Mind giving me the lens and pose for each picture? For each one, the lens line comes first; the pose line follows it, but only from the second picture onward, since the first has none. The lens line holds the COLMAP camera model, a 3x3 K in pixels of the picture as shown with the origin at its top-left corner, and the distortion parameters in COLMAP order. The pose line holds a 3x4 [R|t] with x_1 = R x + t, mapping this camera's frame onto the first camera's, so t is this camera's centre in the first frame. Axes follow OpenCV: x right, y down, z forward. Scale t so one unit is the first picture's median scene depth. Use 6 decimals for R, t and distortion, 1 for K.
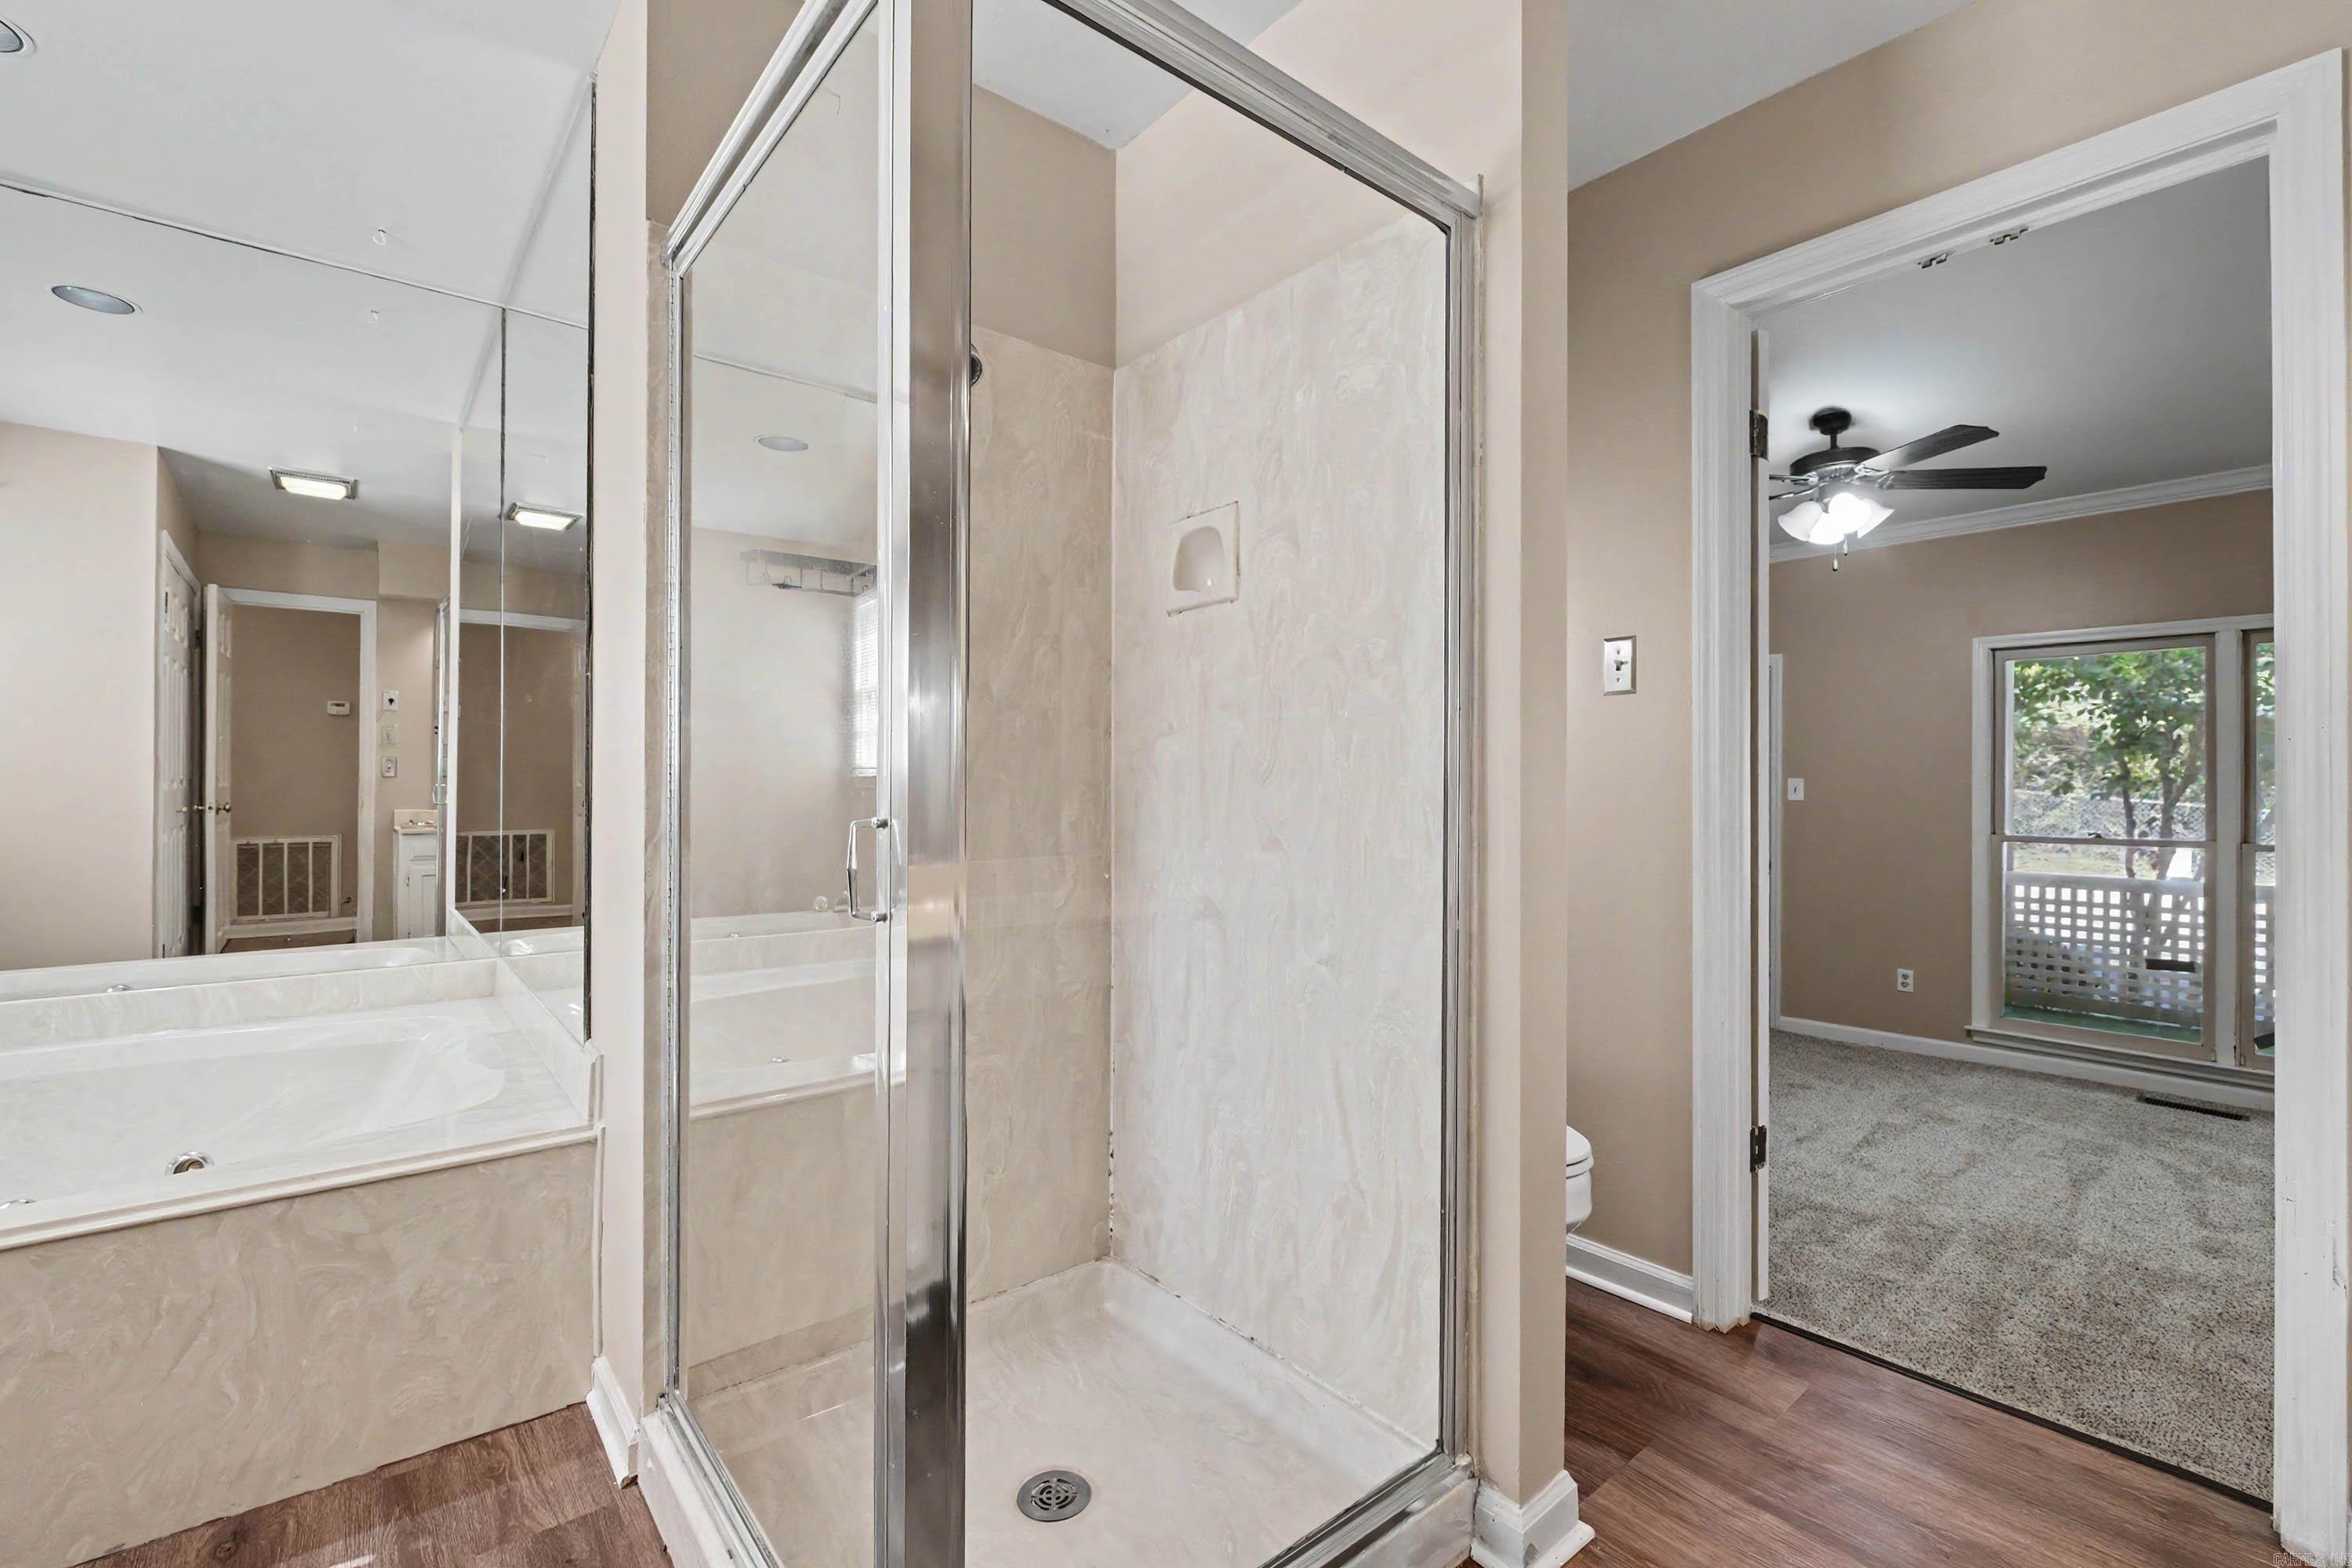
lens RADIAL K [[1018.7, 0, 1176.0], [0, 1018.7, 784.0], [0, 0, 1]] dist [-0.005993, -0.000780]
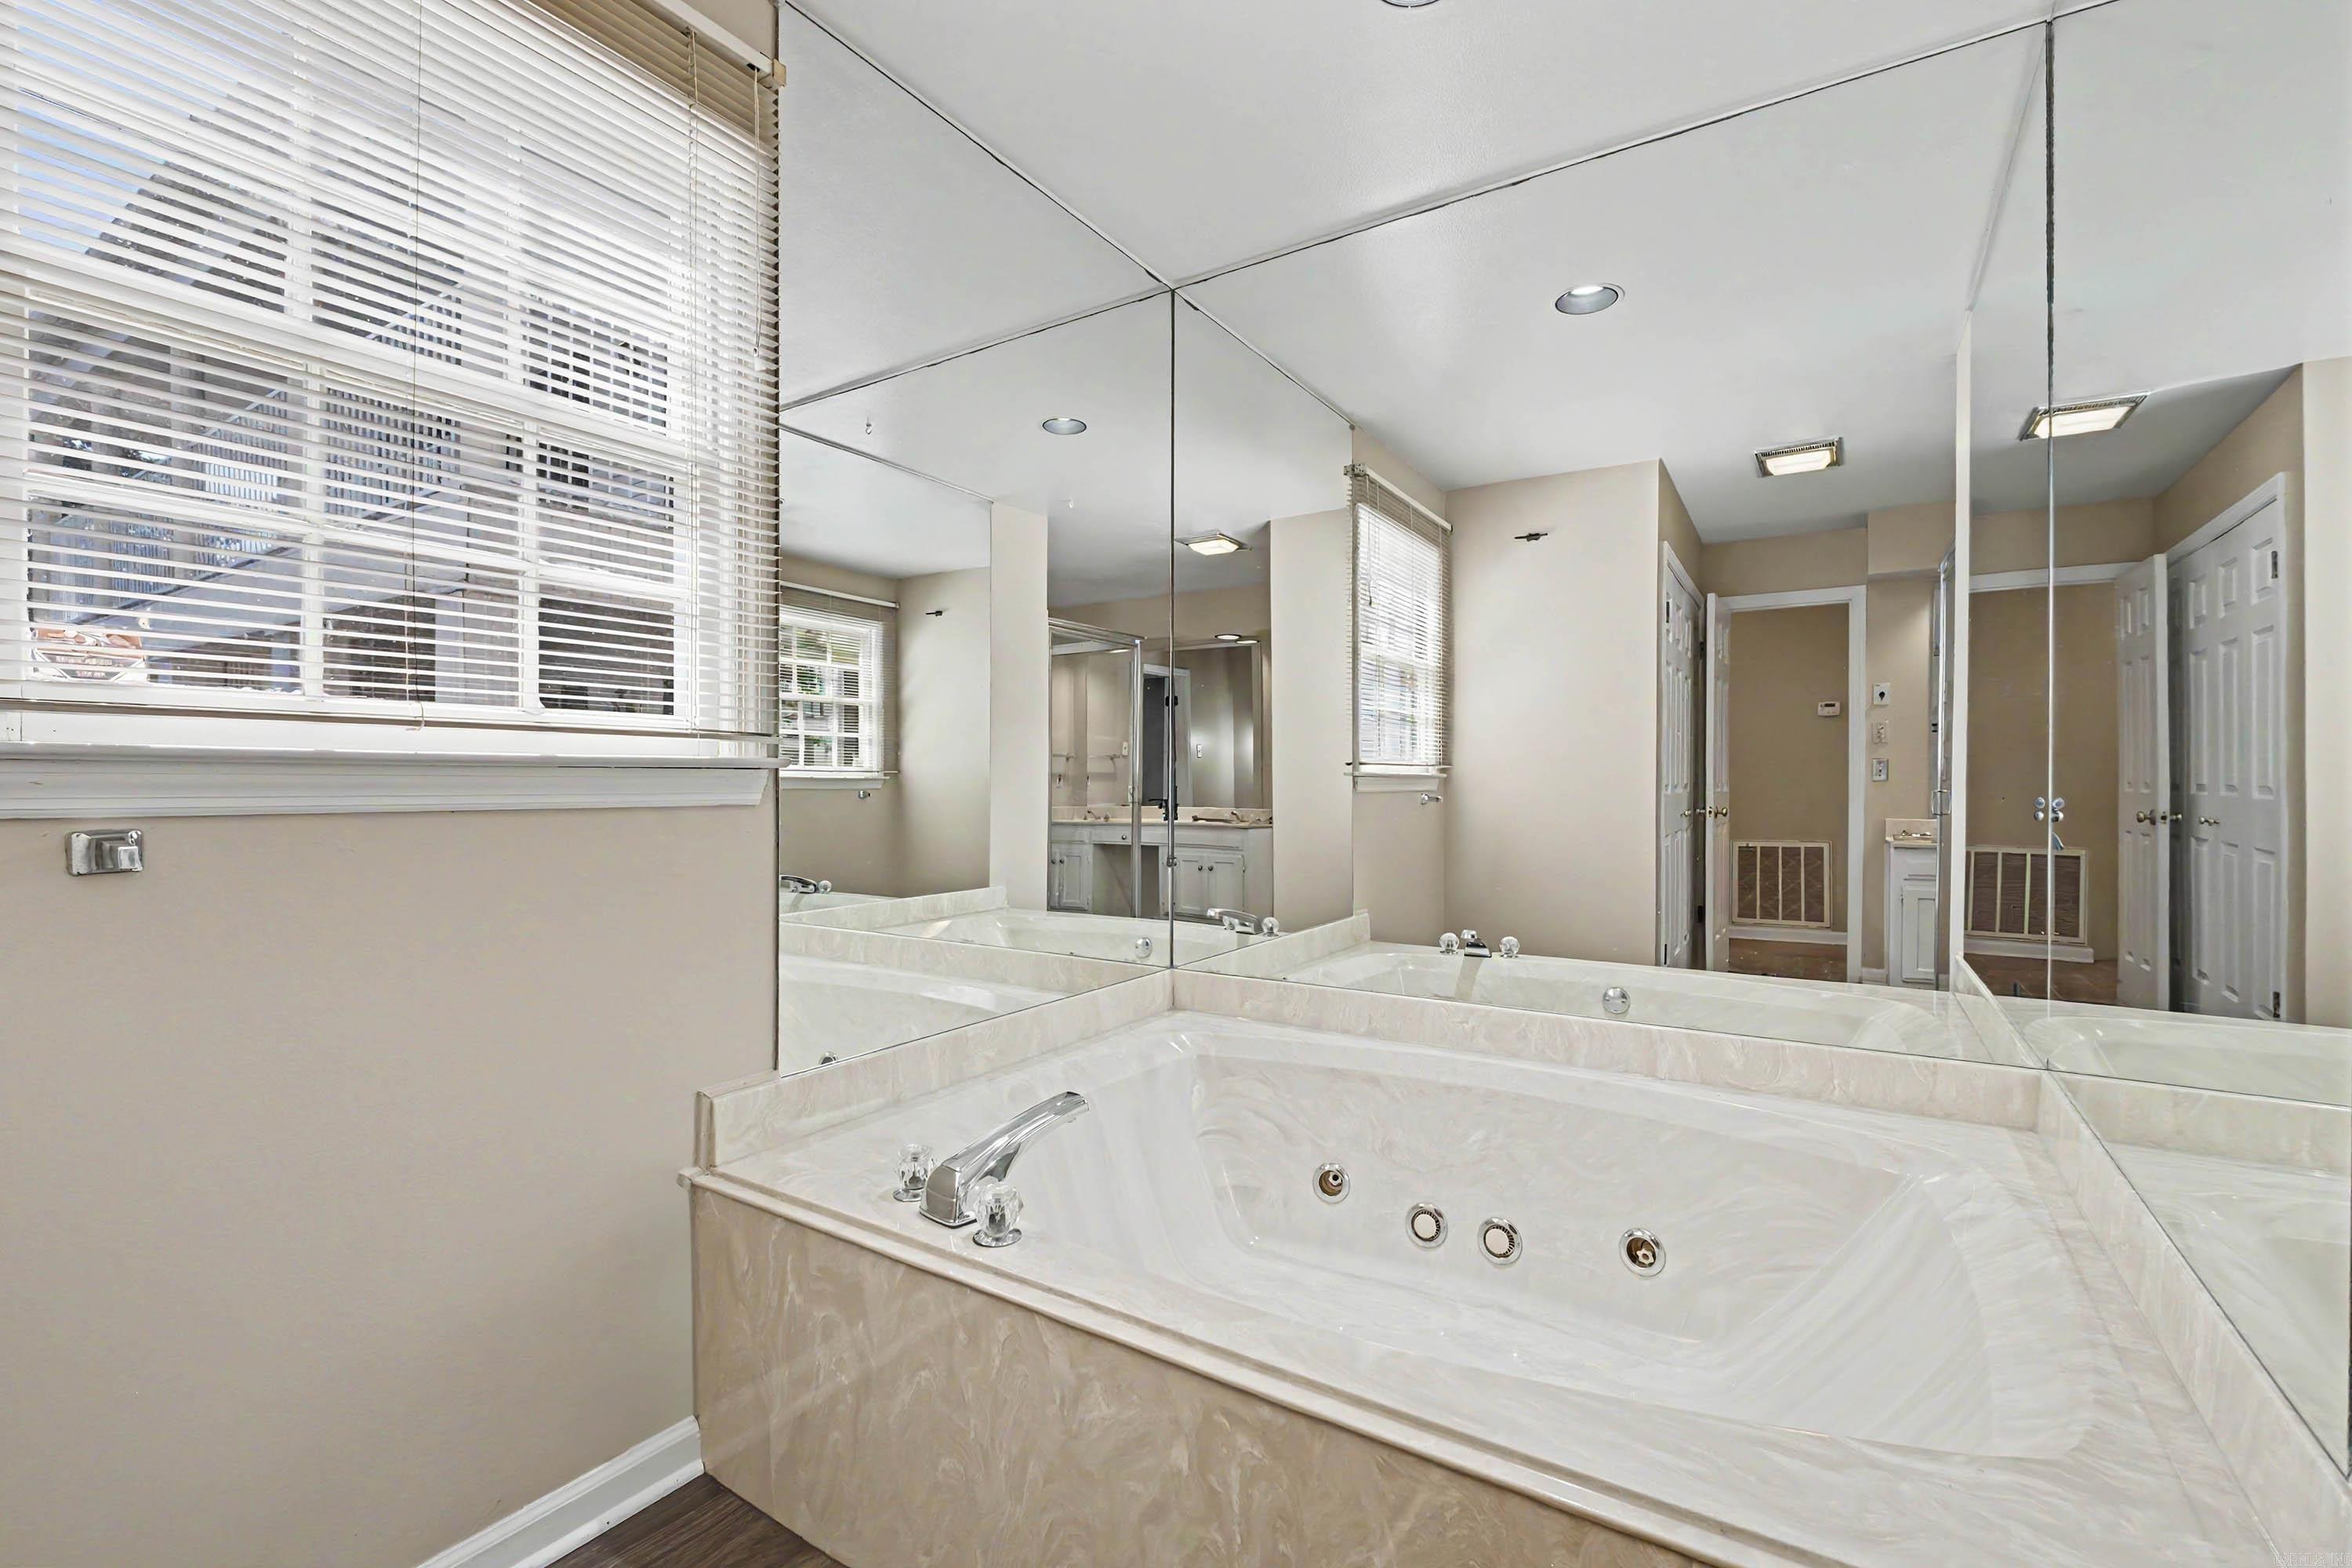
lens RADIAL K [[1009.5, 0, 1176.0], [0, 1009.5, 784.0], [0, 0, 1]] dist [0.000182, -0.000261]
pose [[0.295234, -0.000954, -0.955425, -0.134023], [-0.000897, 0.999999, -0.001275, -0.002979], [0.955425, 0.001234, 0.295232, 0.178294]]
